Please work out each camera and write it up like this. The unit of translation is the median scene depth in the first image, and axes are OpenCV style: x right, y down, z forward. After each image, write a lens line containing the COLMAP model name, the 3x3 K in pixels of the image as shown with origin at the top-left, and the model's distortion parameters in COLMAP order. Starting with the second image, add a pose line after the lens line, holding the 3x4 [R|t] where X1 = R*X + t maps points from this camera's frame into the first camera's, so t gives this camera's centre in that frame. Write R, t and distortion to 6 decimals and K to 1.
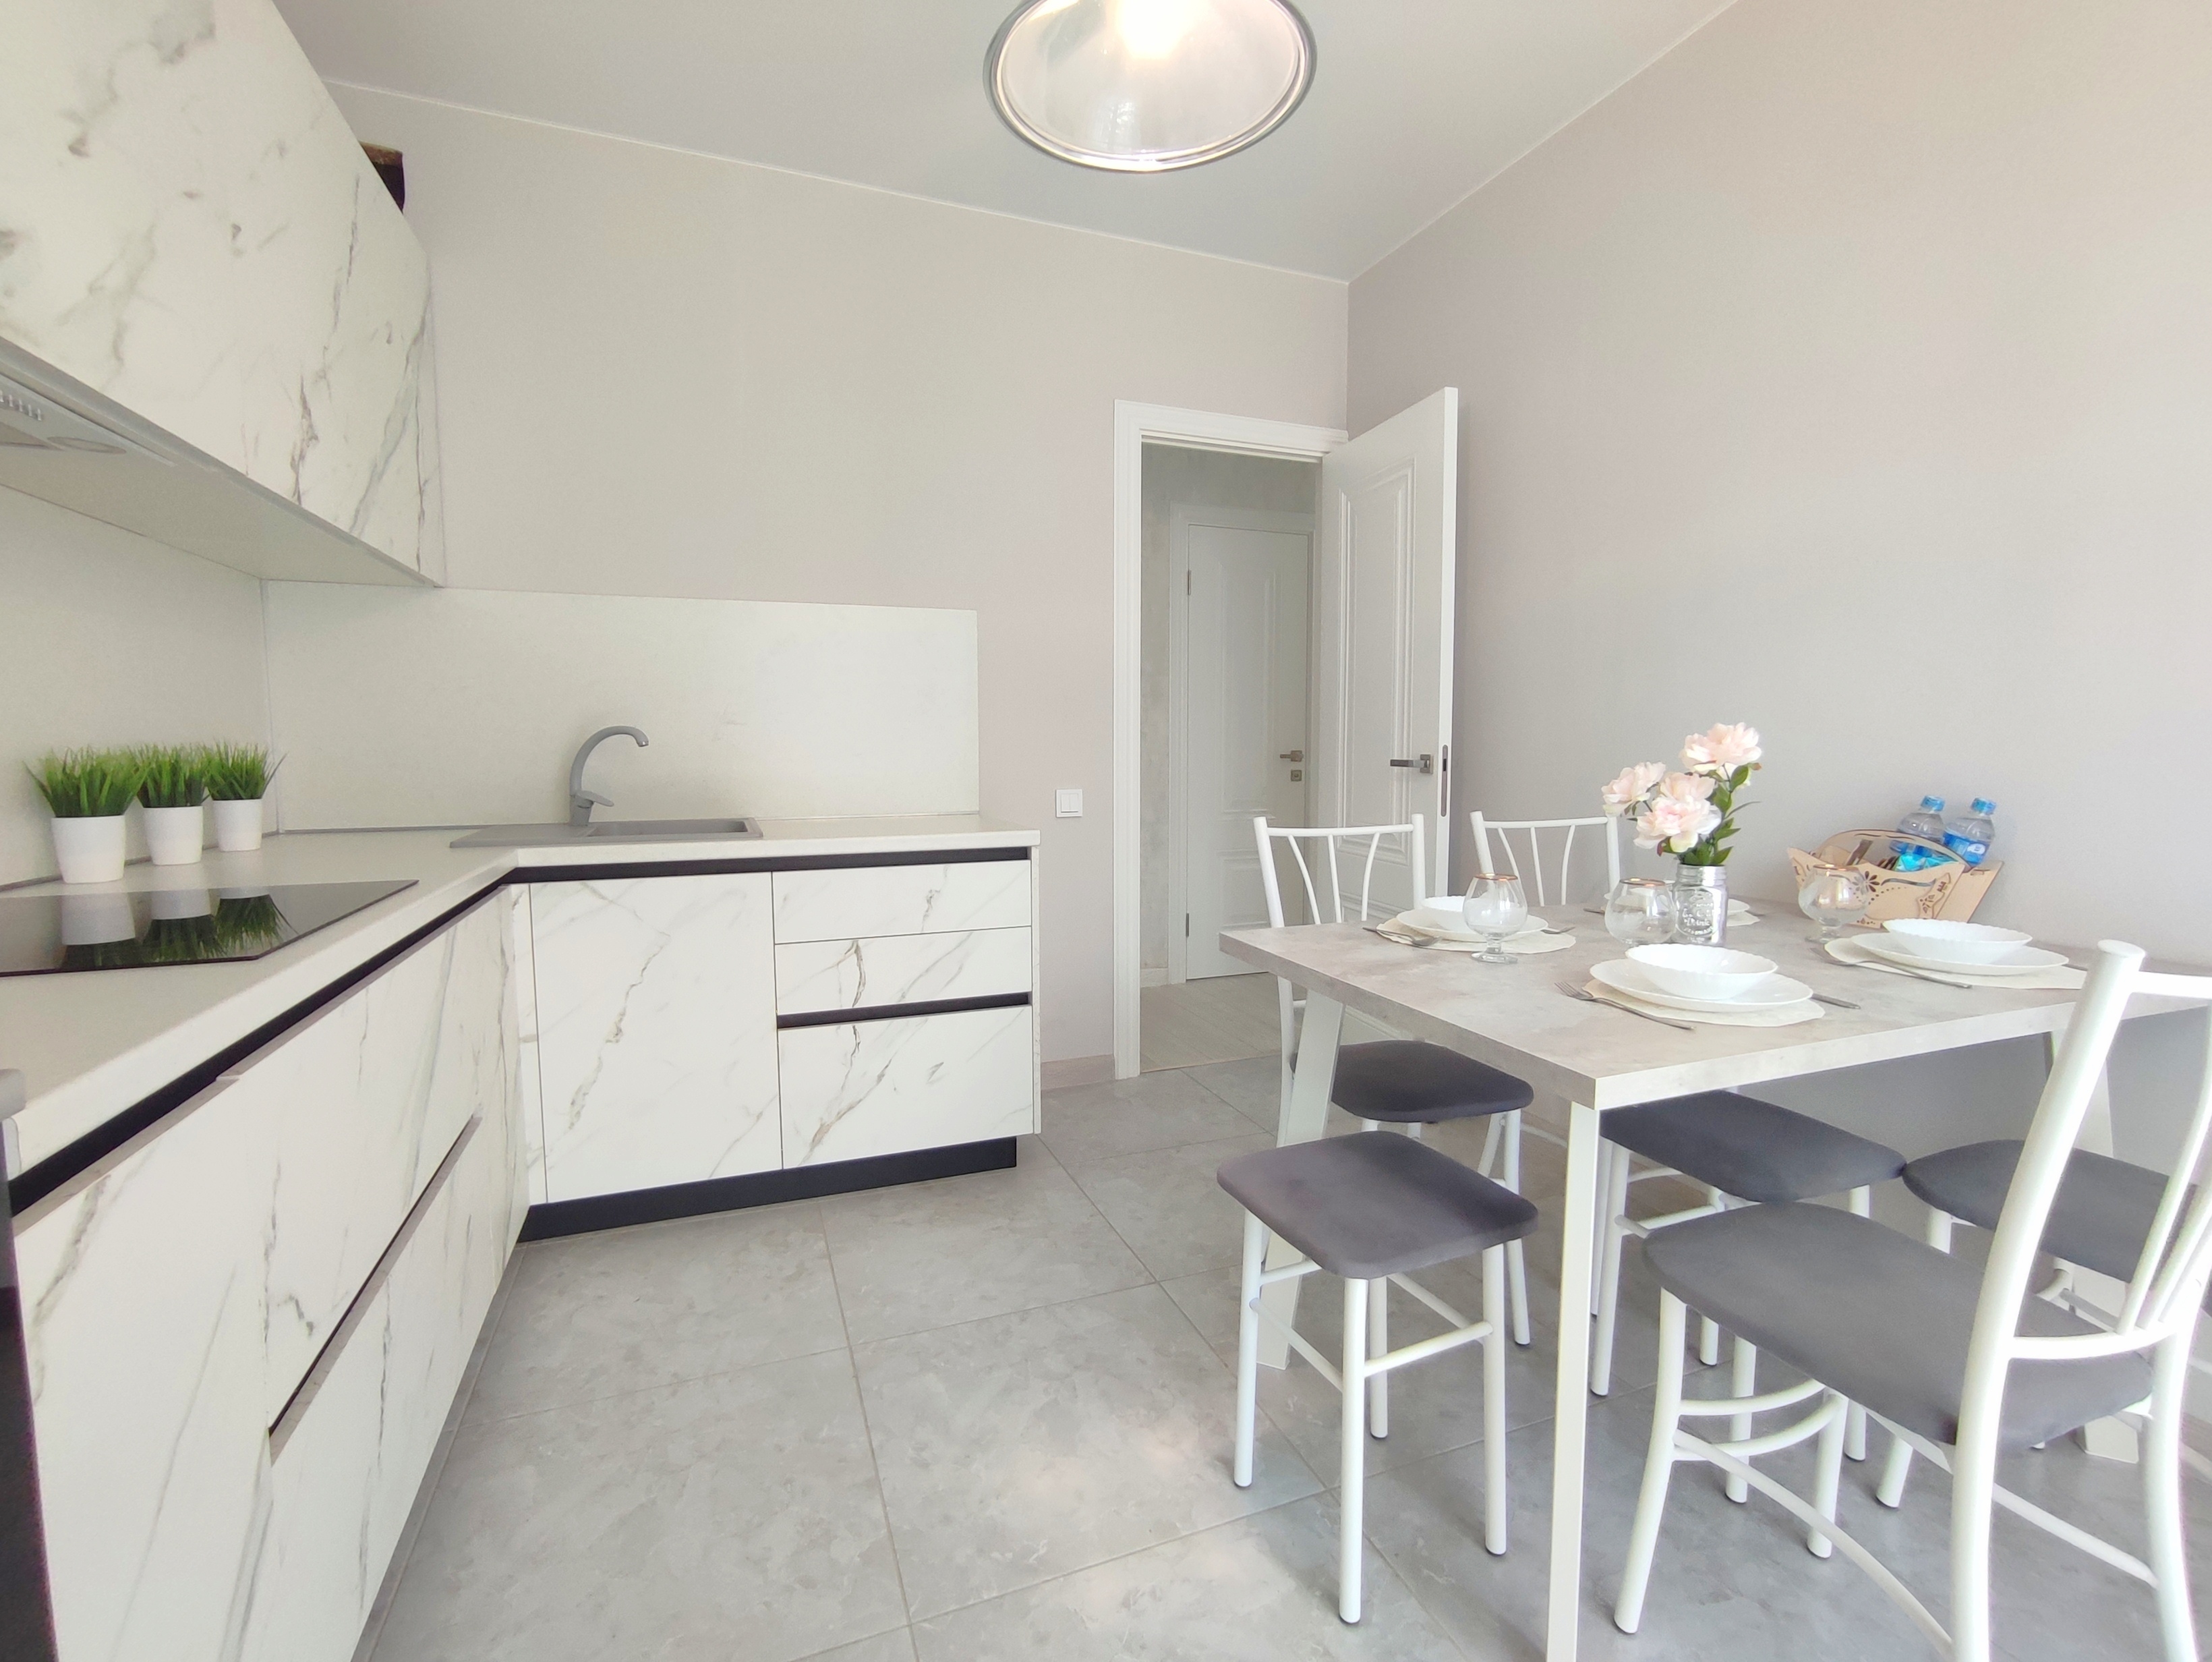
lens RADIAL K [[1013.0, 0, 1118.6], [0, 1013.0, 833.6], [0, 0, 1]] dist [-0.014083, 0.014805]
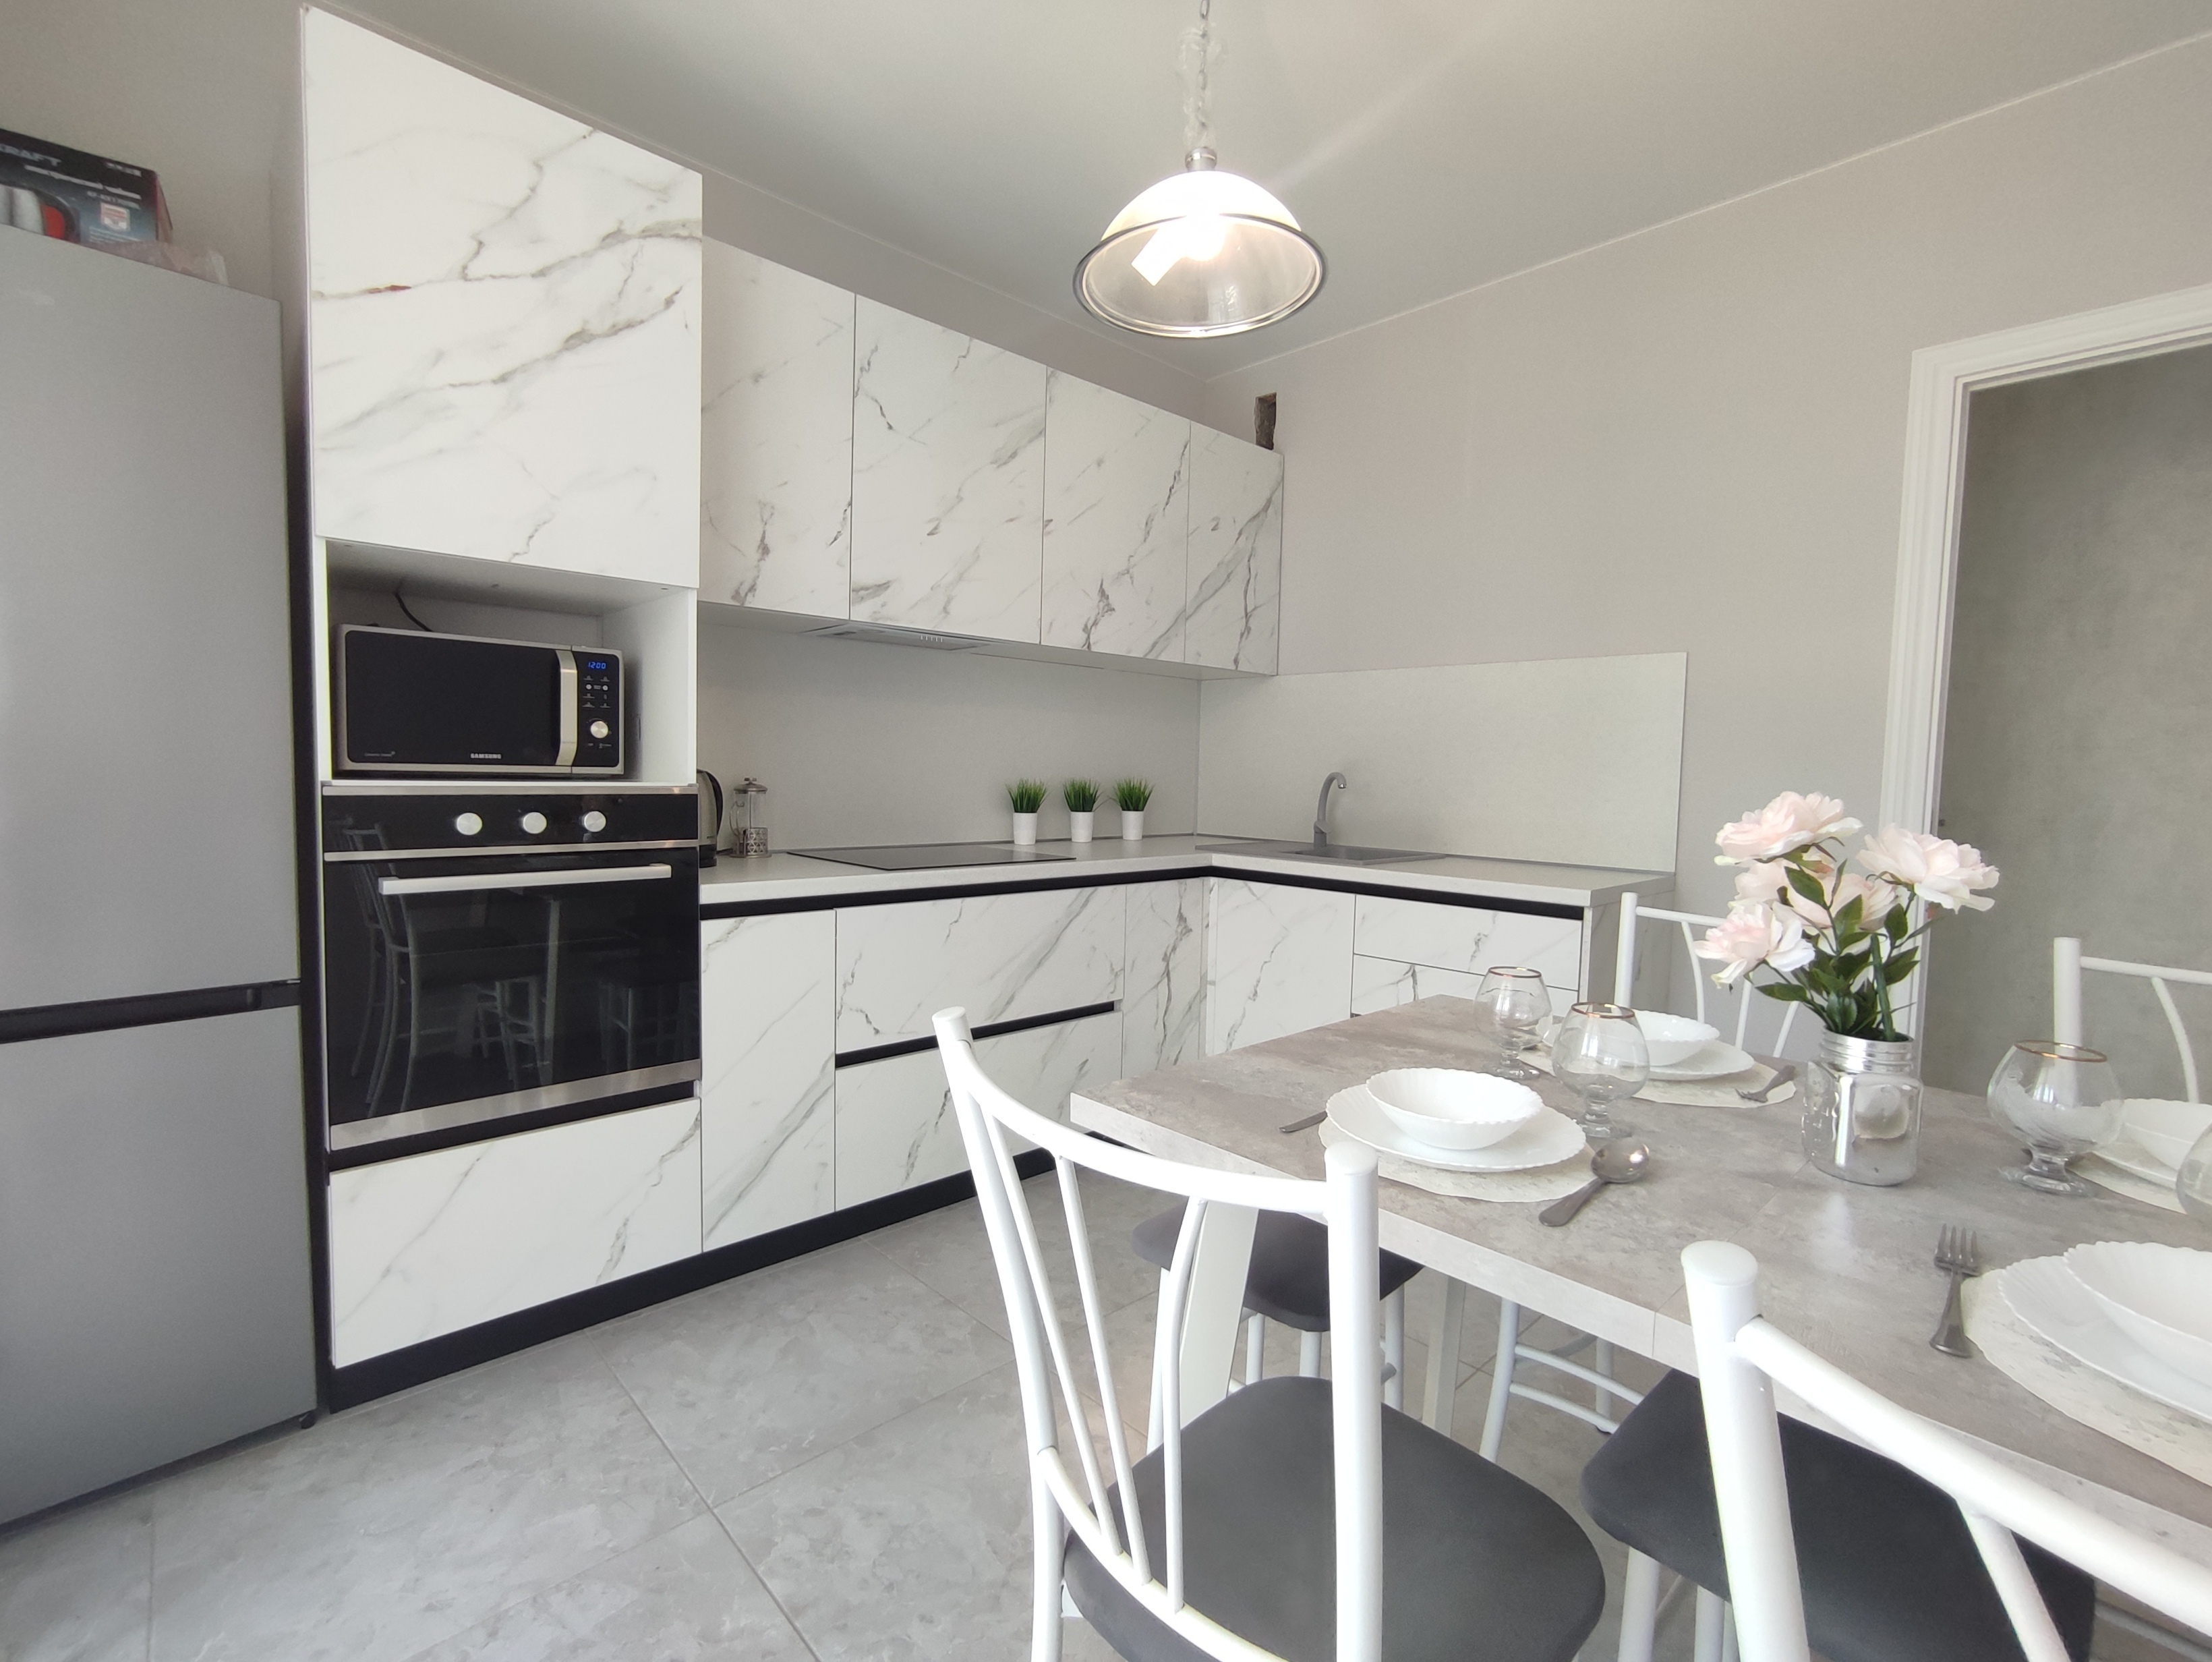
lens RADIAL K [[1025.0, 0, 1103.4], [0, 1025.0, 821.6], [0, 0, 1]] dist [0.000128, 0.000406]
pose [[0.379460, 0.057516, -0.923419, 0.689168], [-0.105356, 0.994260, 0.018634, -0.039877], [0.919190, 0.090216, 0.383342, 0.250619]]
